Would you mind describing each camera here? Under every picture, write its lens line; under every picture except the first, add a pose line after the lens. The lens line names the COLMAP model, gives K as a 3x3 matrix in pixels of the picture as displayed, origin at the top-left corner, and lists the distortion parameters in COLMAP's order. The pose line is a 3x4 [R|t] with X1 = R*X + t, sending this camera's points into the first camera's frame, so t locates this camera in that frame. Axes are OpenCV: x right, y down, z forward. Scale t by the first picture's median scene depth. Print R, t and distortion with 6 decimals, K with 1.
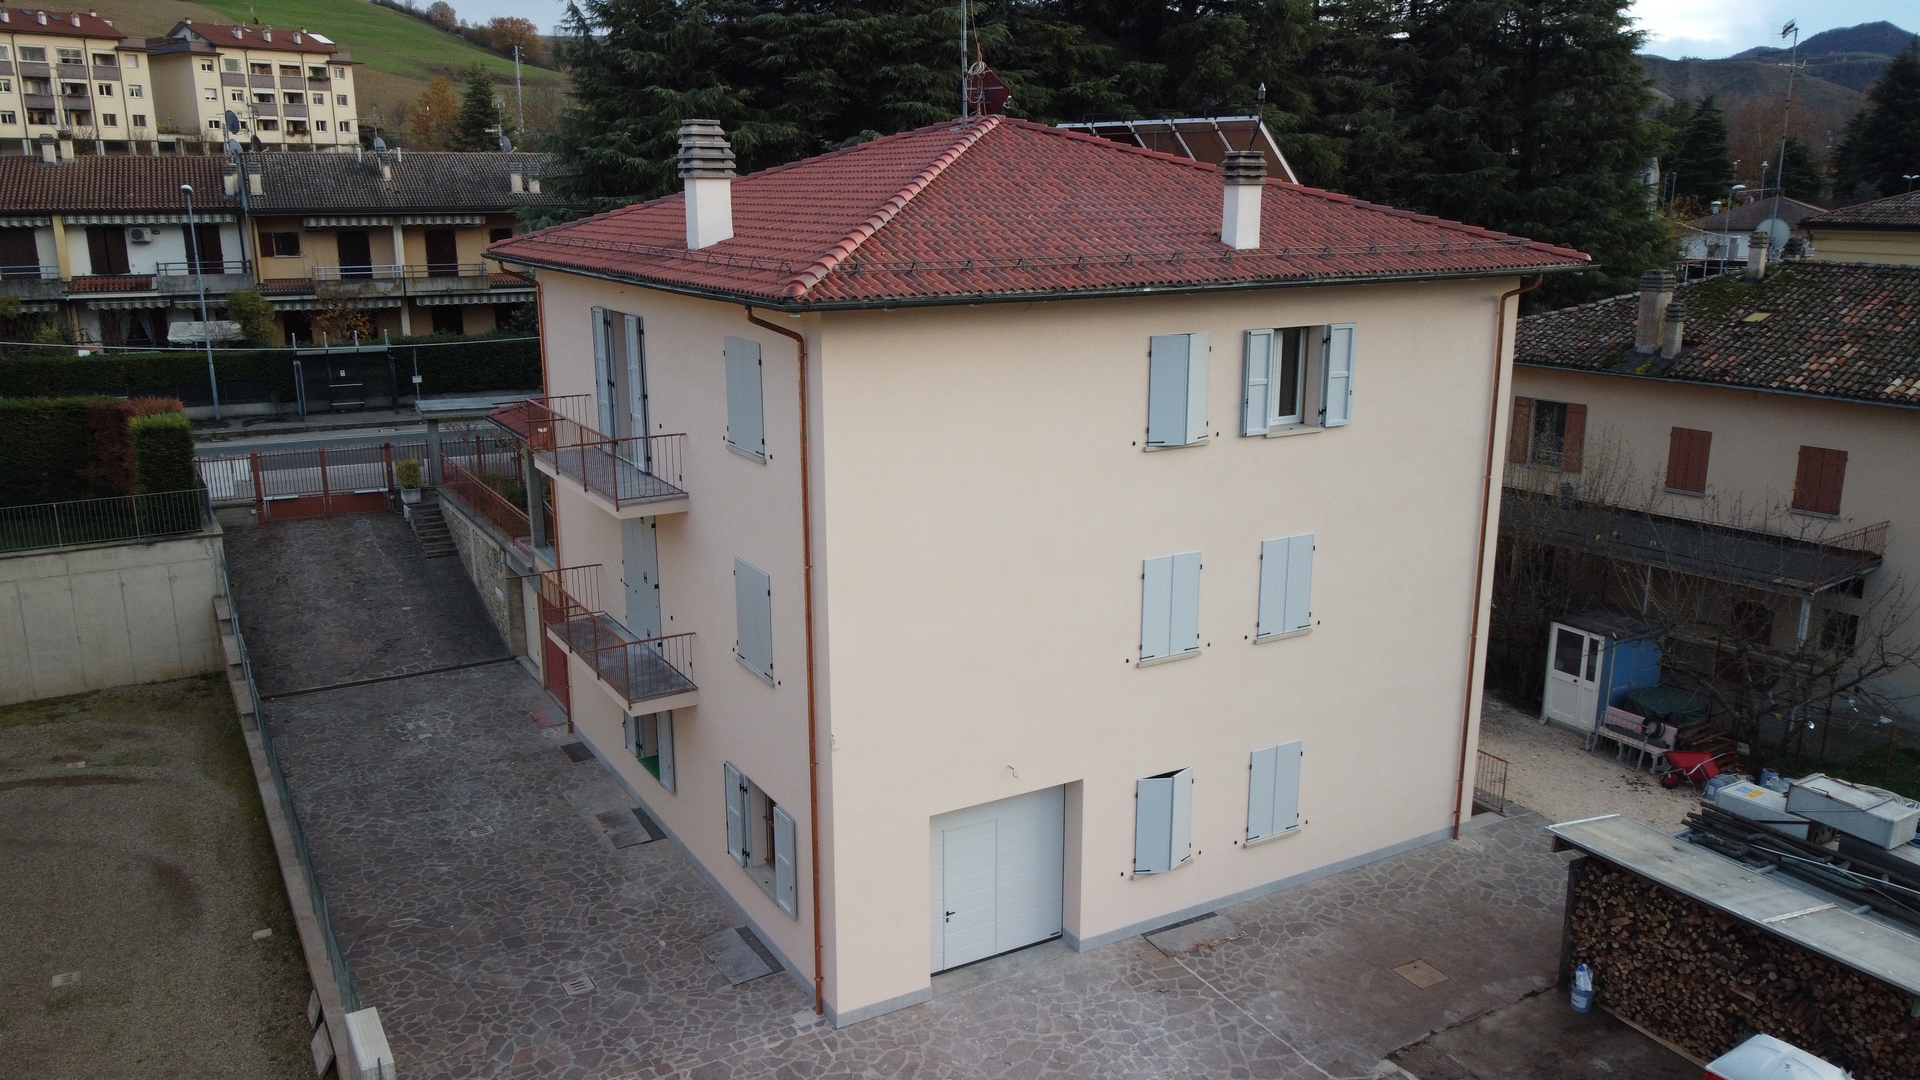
lens RADIAL K [[1461.8, 0, 960.0], [0, 1461.8, 540.0], [0, 0, 1]] dist [0.003721, -0.013598]
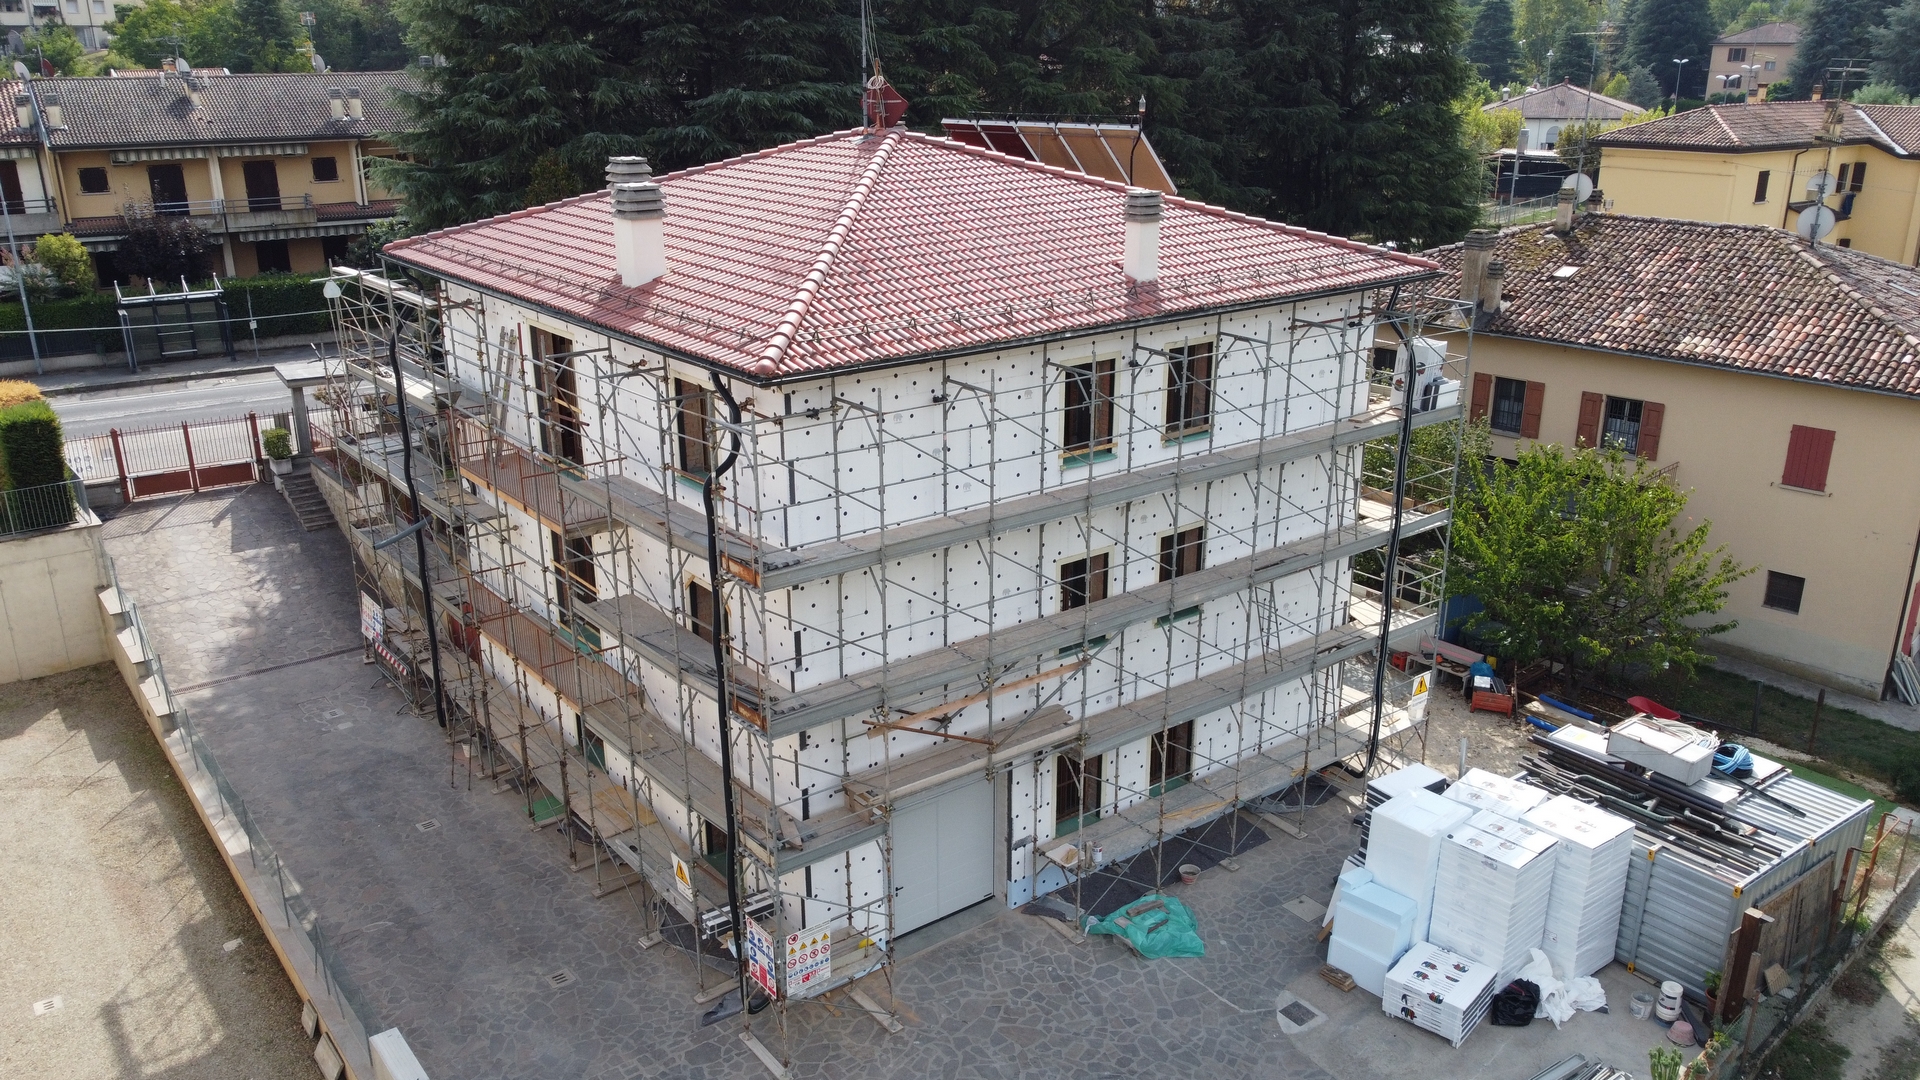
lens RADIAL K [[1464.1, 0, 956.9], [0, 1464.1, 537.3], [0, 0, 1]] dist [-0.000922, -0.001804]
pose [[0.991663, -0.043226, 0.121390, -0.056151], [0.032698, 0.995635, 0.087420, -0.068844], [-0.124639, -0.082722, 0.988748, -0.054756]]
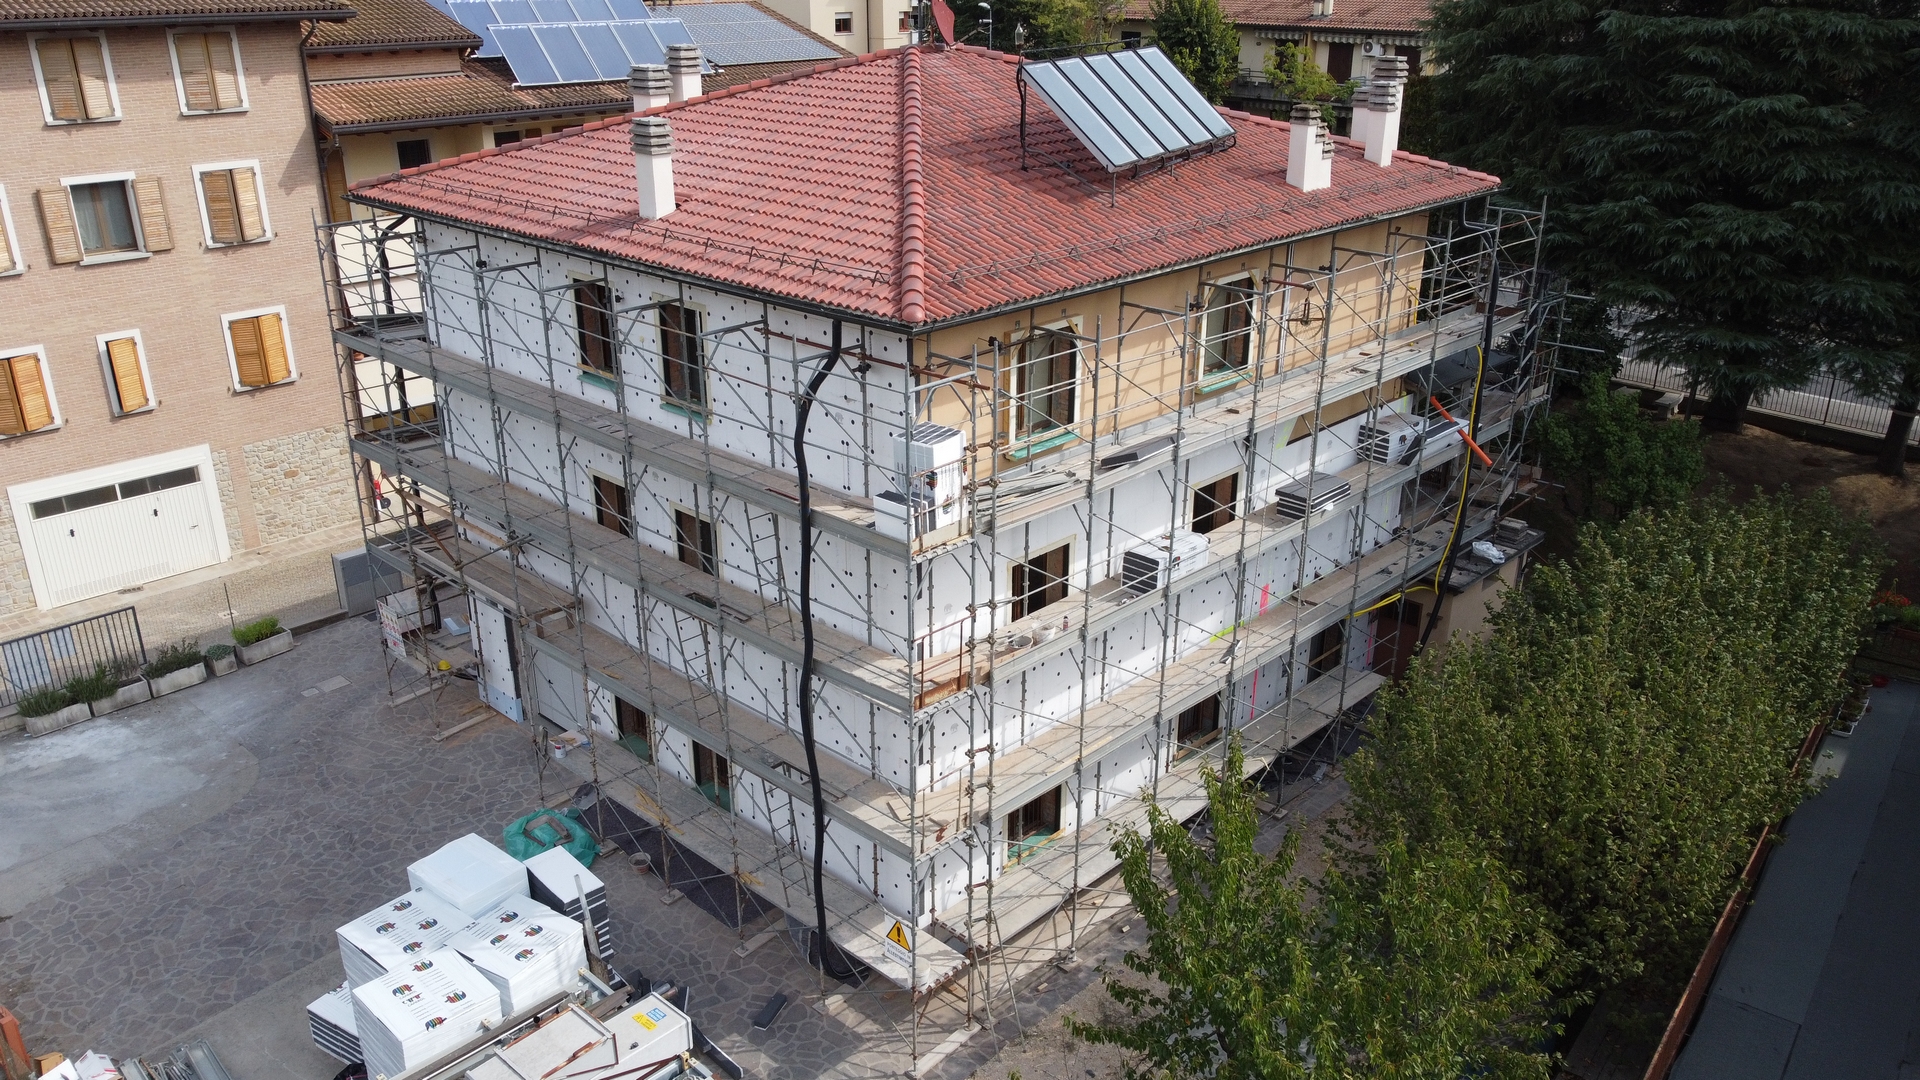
lens RADIAL K [[1464.1, 0, 956.9], [0, 1464.1, 537.3], [0, 0, 1]] dist [-0.000922, -0.001804]
pose [[0.274634, 0.360457, -0.891429, 0.802657], [-0.226356, 0.925259, 0.304400, -0.223305], [0.934526, 0.118181, 0.335699, 0.607245]]
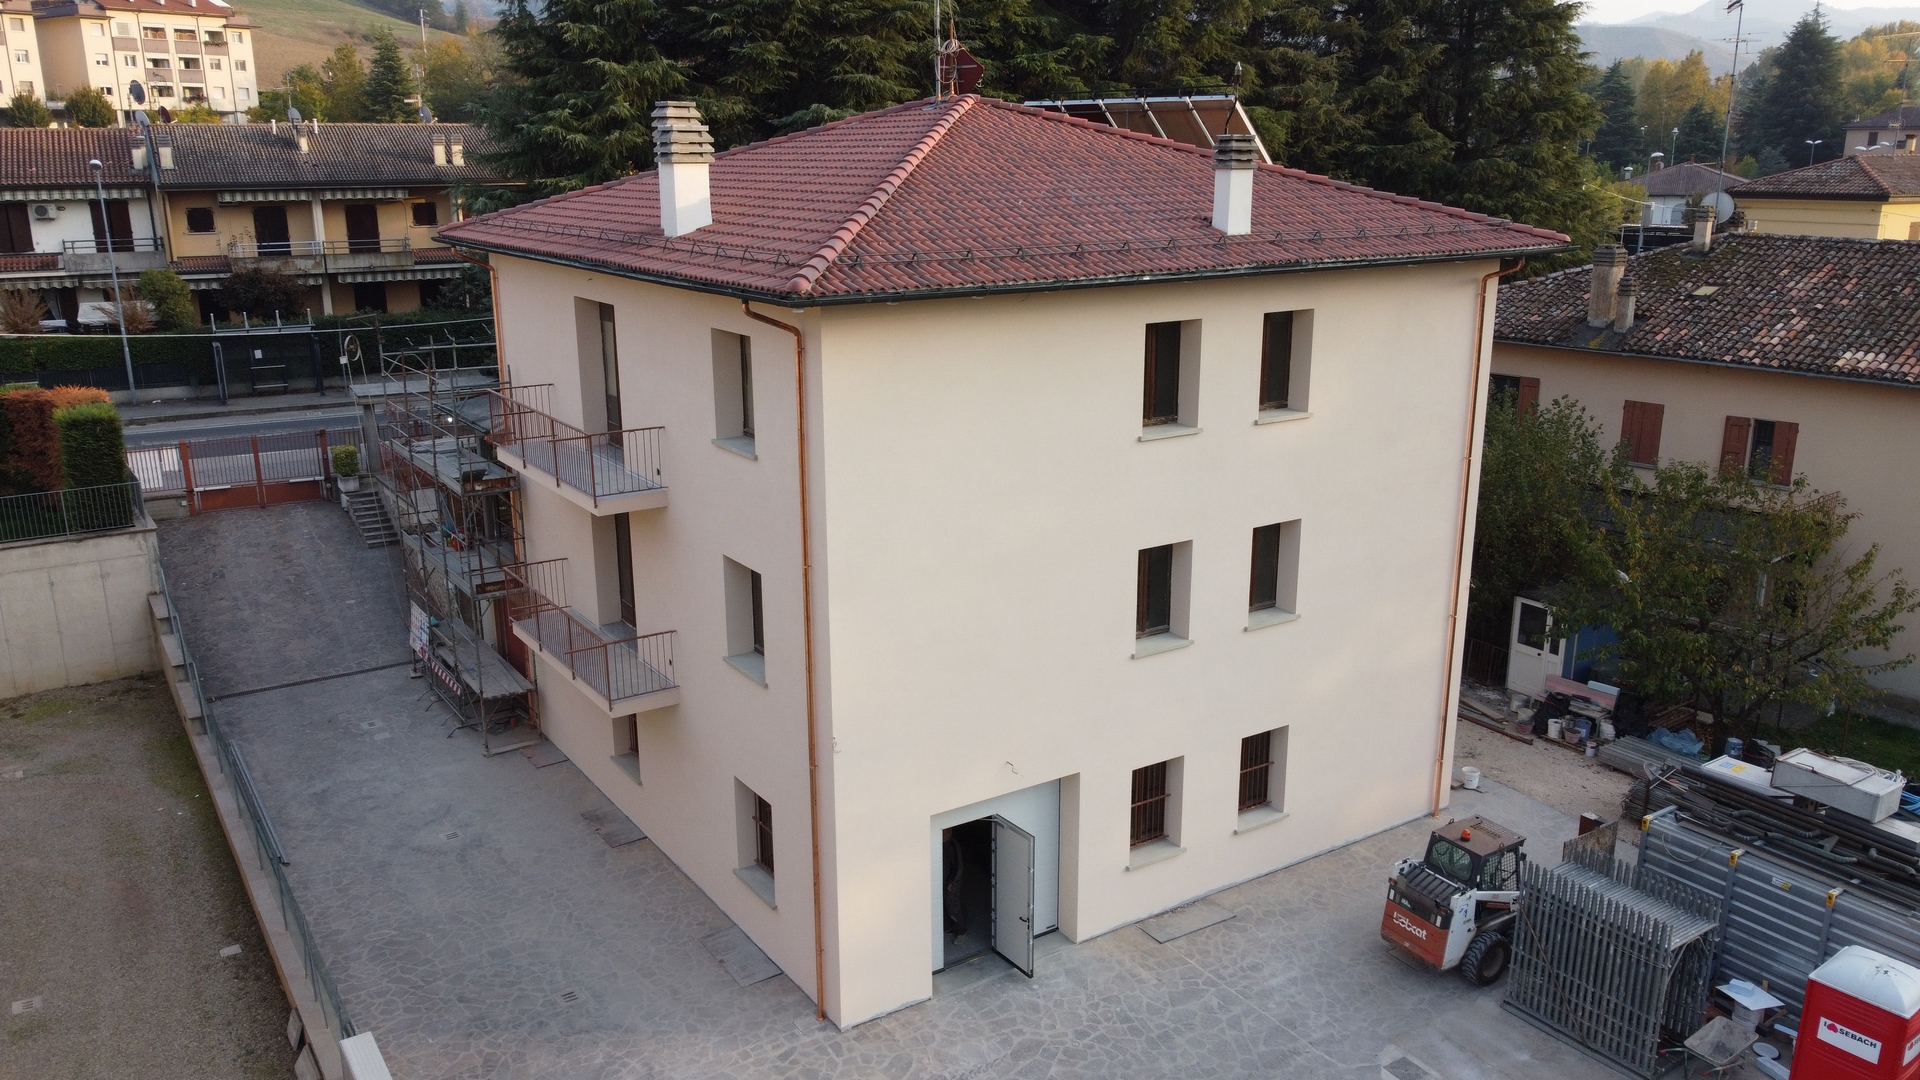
lens RADIAL K [[1464.1, 0, 956.9], [0, 1464.1, 537.3], [0, 0, 1]] dist [-0.000922, -0.001804]
pose [[0.998456, -0.016403, 0.053070, -0.032237], [0.015303, 0.999661, 0.021065, -0.011458], [-0.053397, -0.020220, 0.998369, 0.011571]]
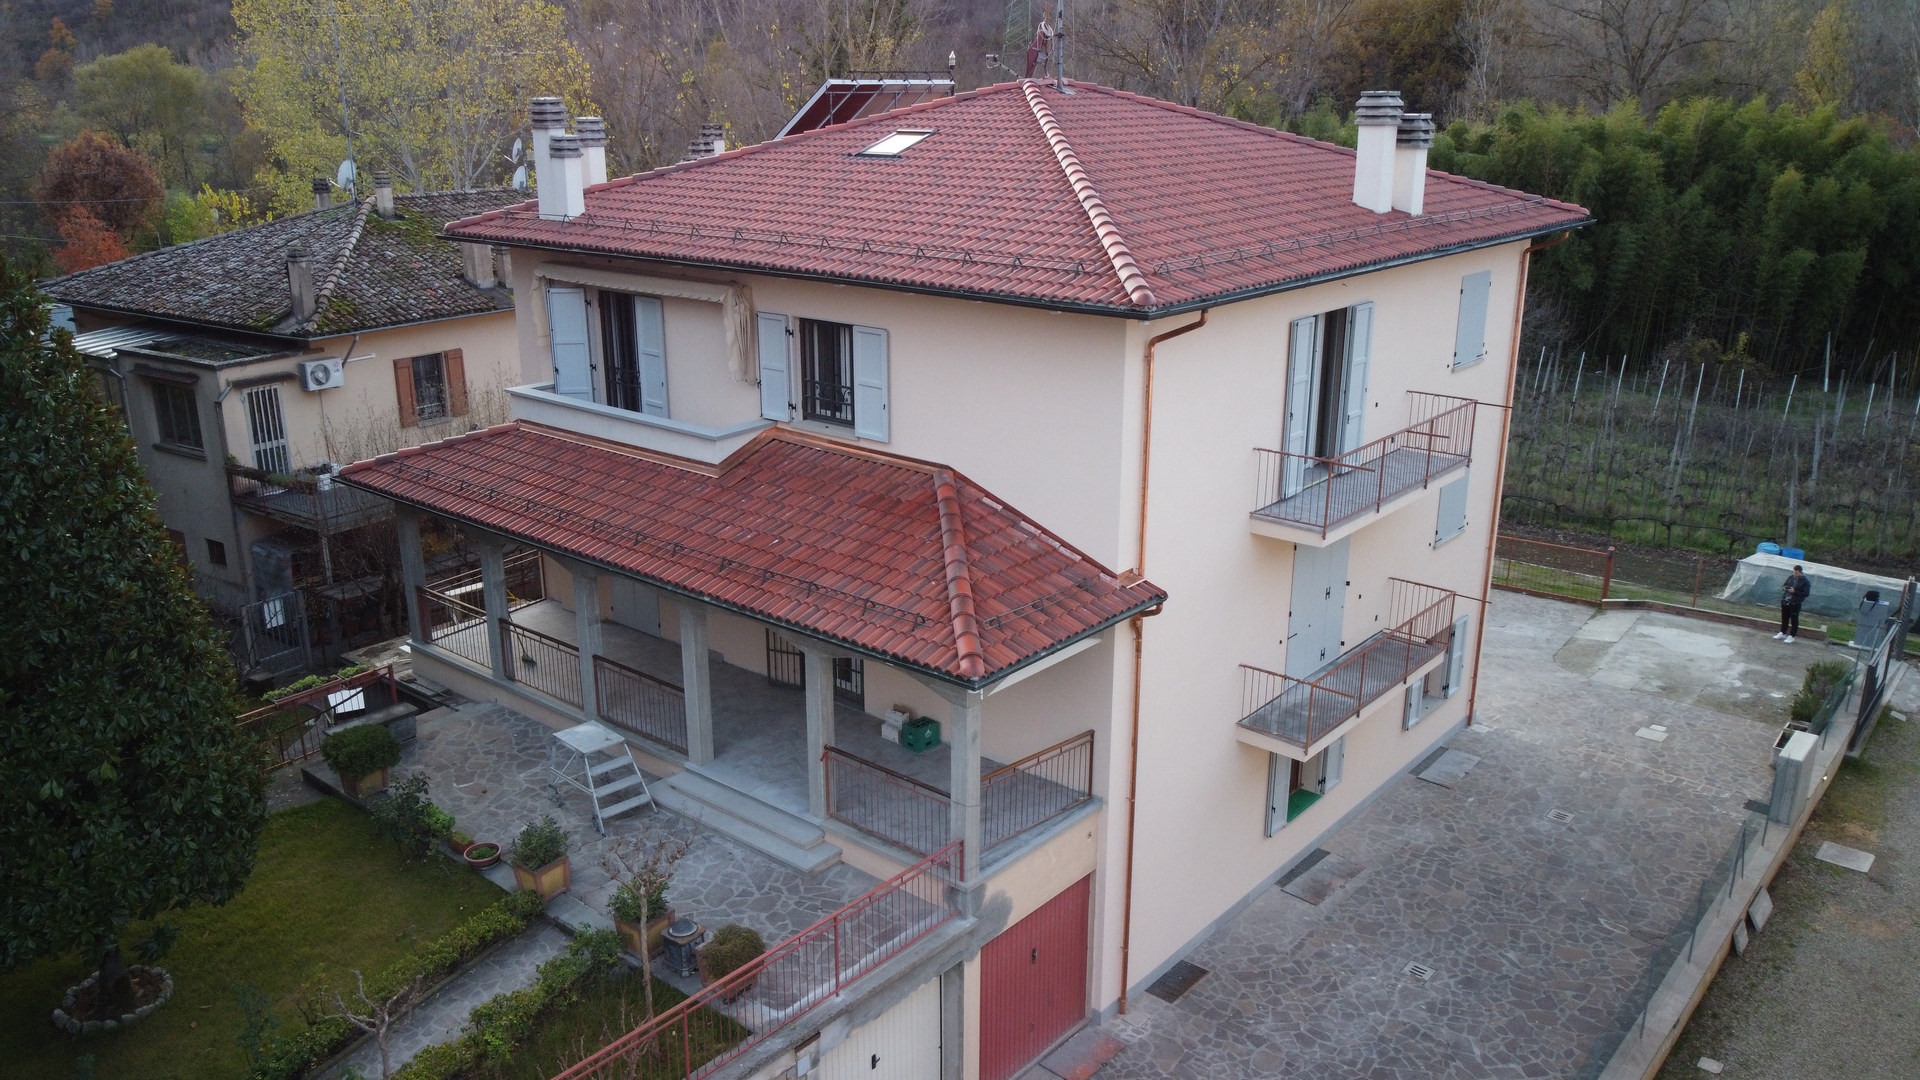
lens RADIAL K [[1464.1, 0, 956.9], [0, 1464.1, 537.3], [0, 0, 1]] dist [-0.000922, -0.001804]
pose [[-0.338103, -0.278309, 0.899016, -0.715779], [0.222537, 0.904540, 0.363711, -0.295396], [-0.914420, 0.323036, -0.243894, 1.070491]]
